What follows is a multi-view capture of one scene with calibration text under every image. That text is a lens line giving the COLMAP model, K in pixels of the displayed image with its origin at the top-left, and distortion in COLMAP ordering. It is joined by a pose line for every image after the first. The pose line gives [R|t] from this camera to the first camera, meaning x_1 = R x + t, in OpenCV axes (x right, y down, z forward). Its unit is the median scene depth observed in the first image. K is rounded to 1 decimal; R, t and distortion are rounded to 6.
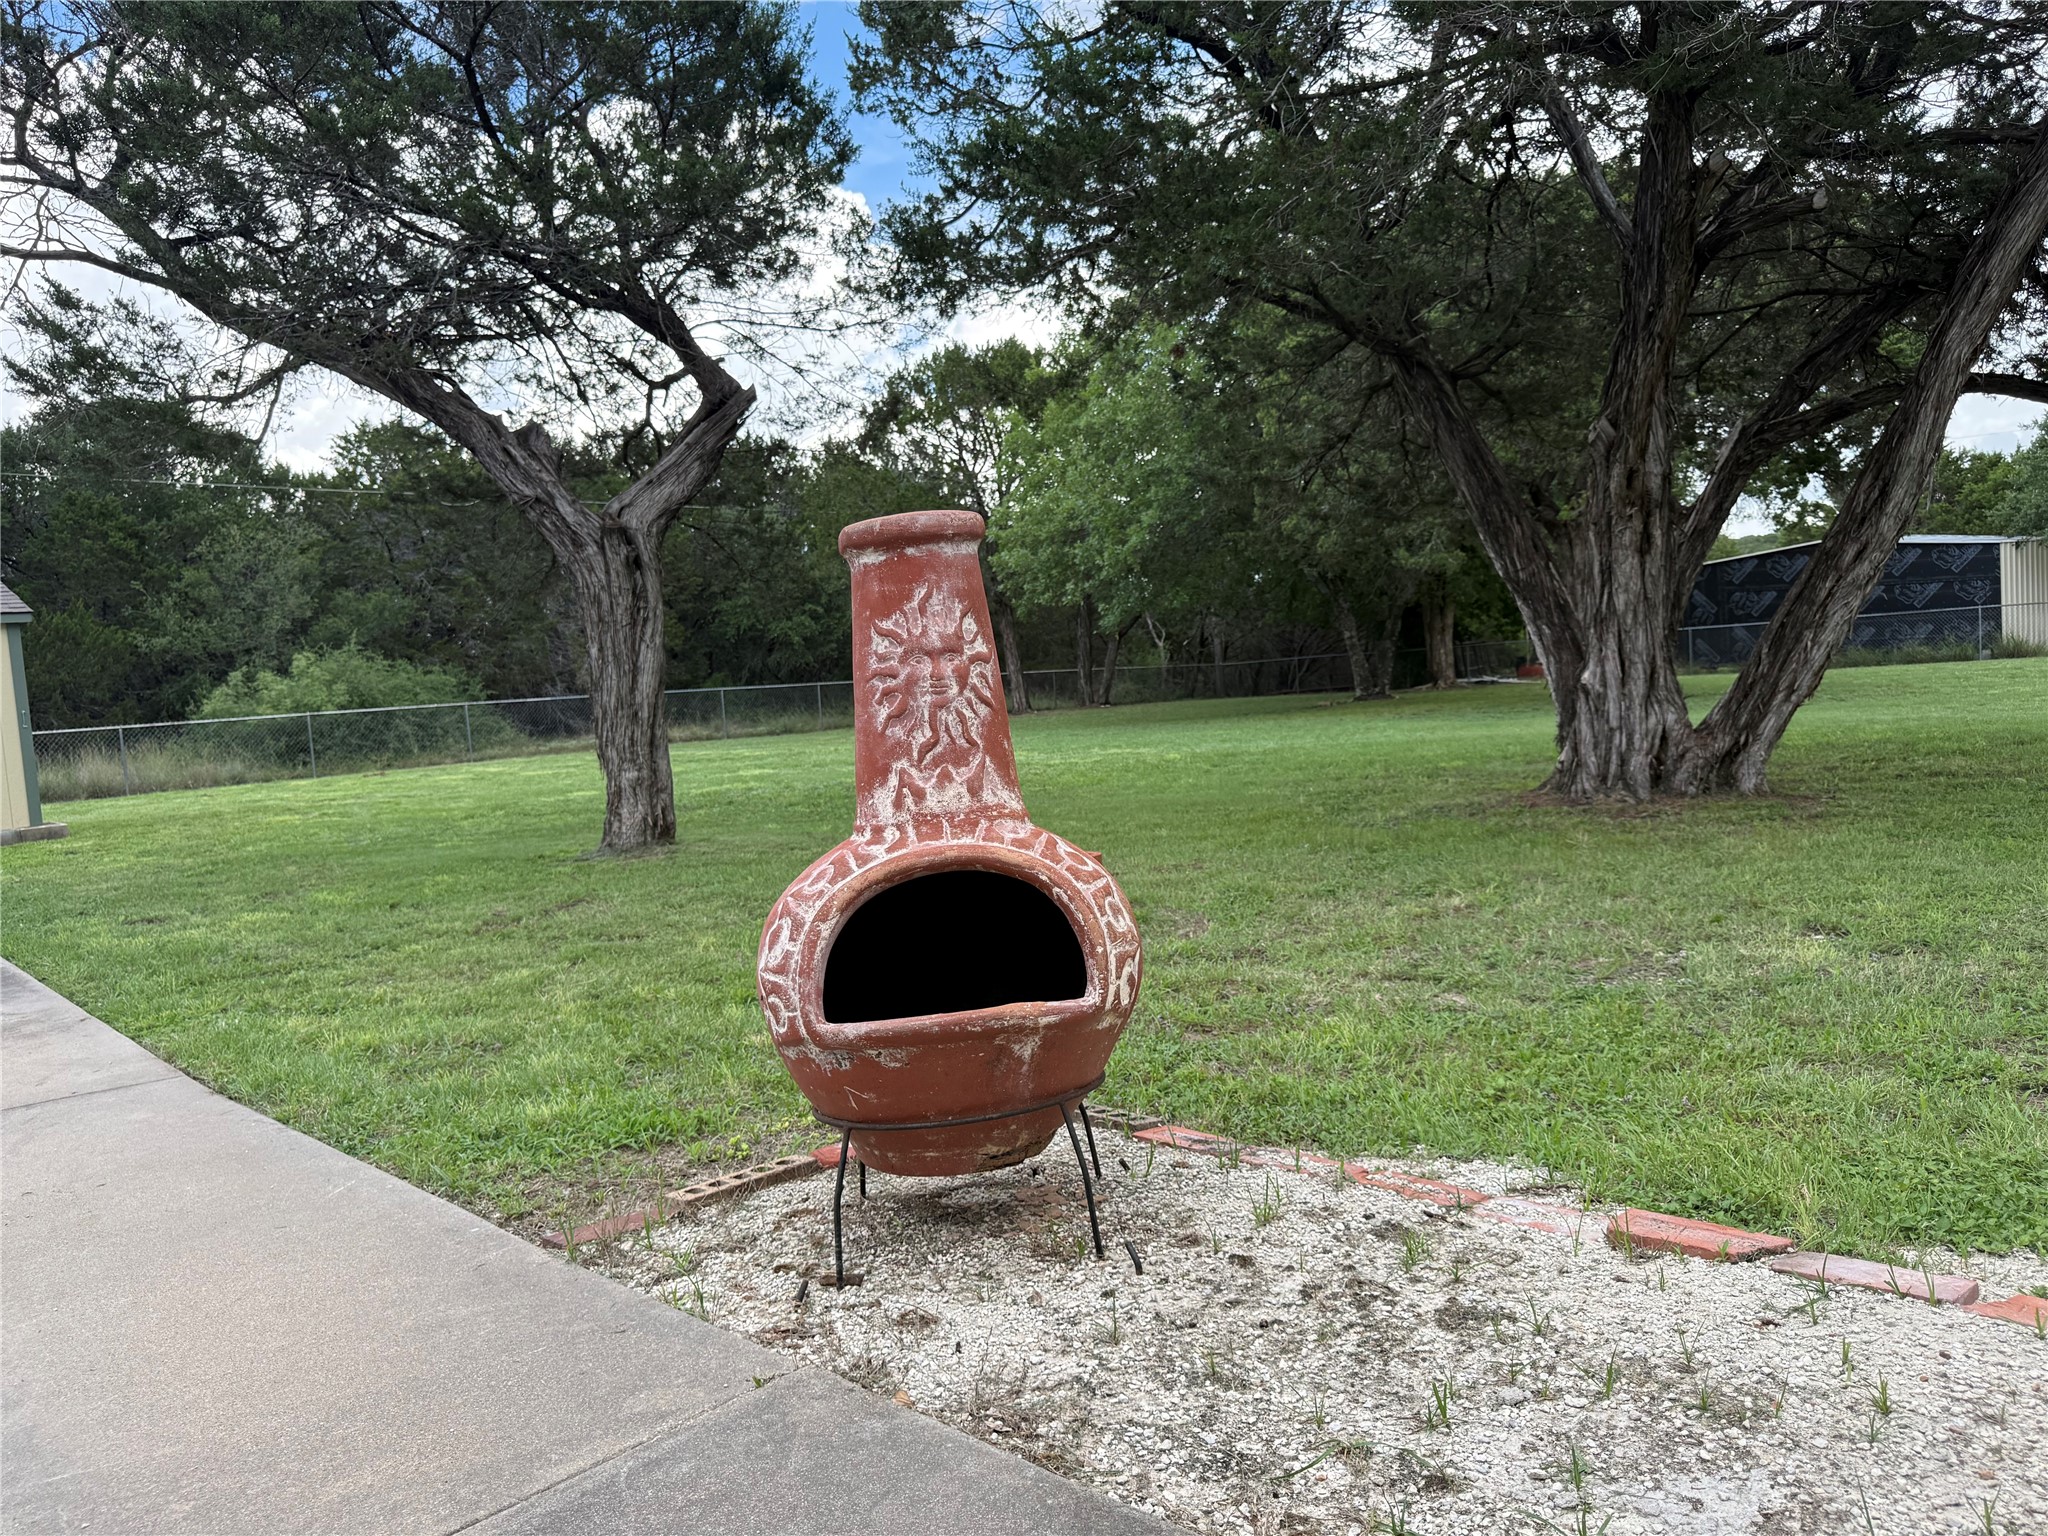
lens RADIAL K [[1466.9, 0, 1024.0], [0, 1466.9, 768.0], [0, 0, 1]] dist [0.000282, -0.000387]
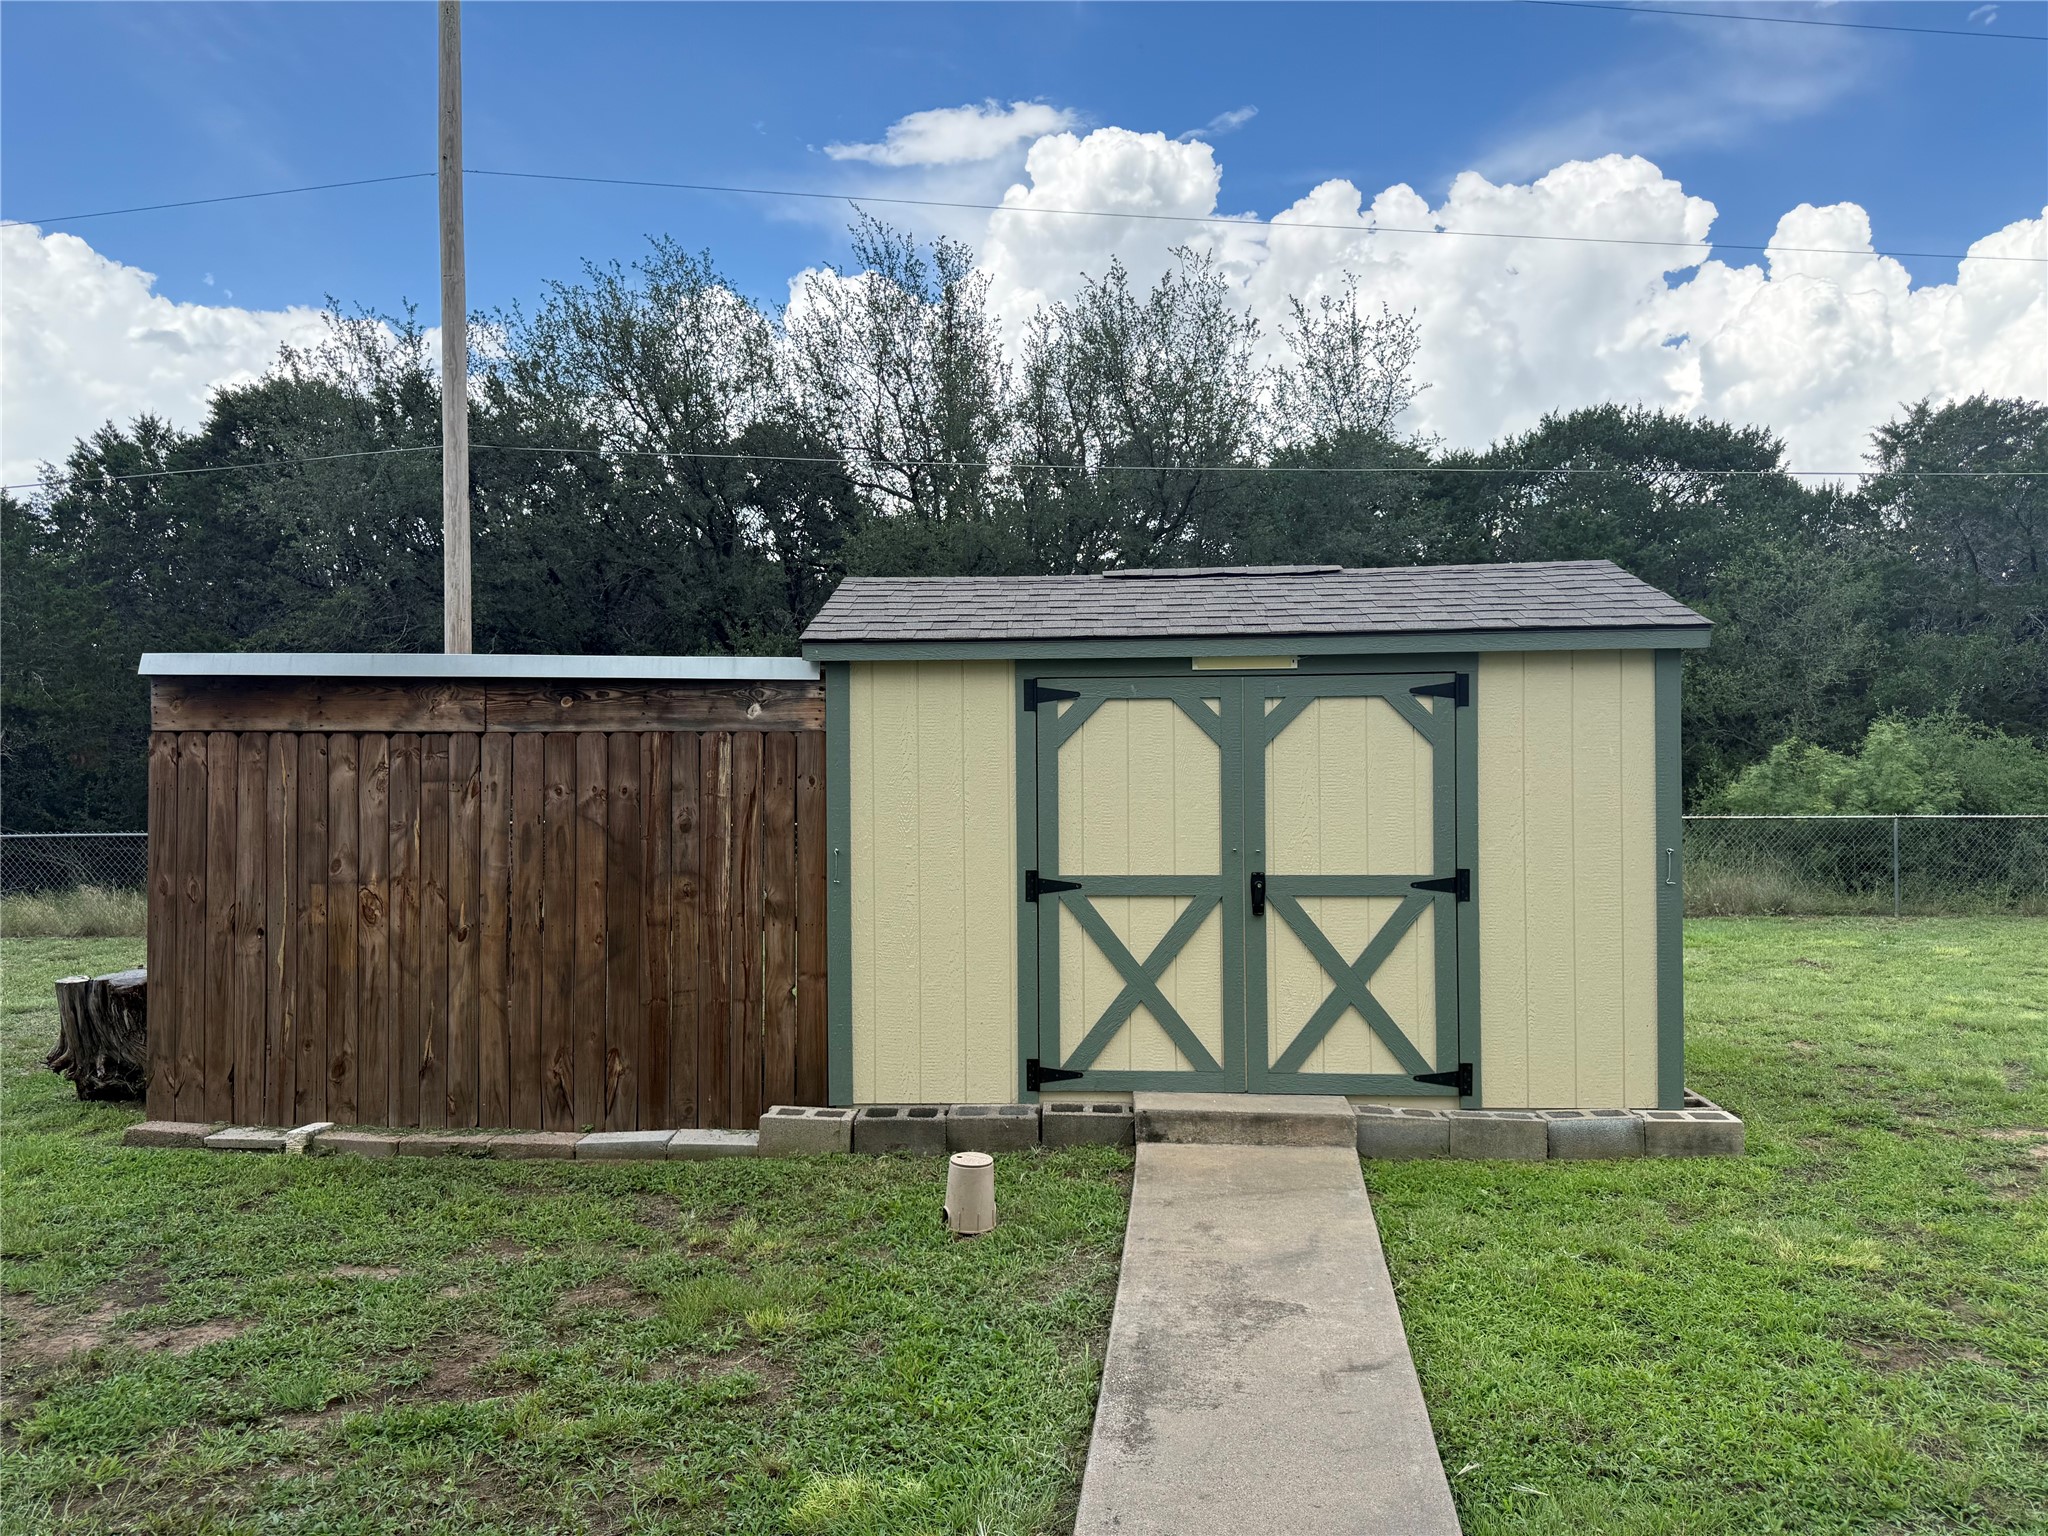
lens RADIAL K [[1445.3, 0, 1024.0], [0, 1445.3, 768.0], [0, 0, 1]] dist [0.146925, -0.253389]
pose [[0.637983, 0.066270, -0.767194, -0.233405], [-0.096073, 0.995356, 0.006086, -0.024764], [0.764034, 0.069824, 0.641386, 0.290097]]
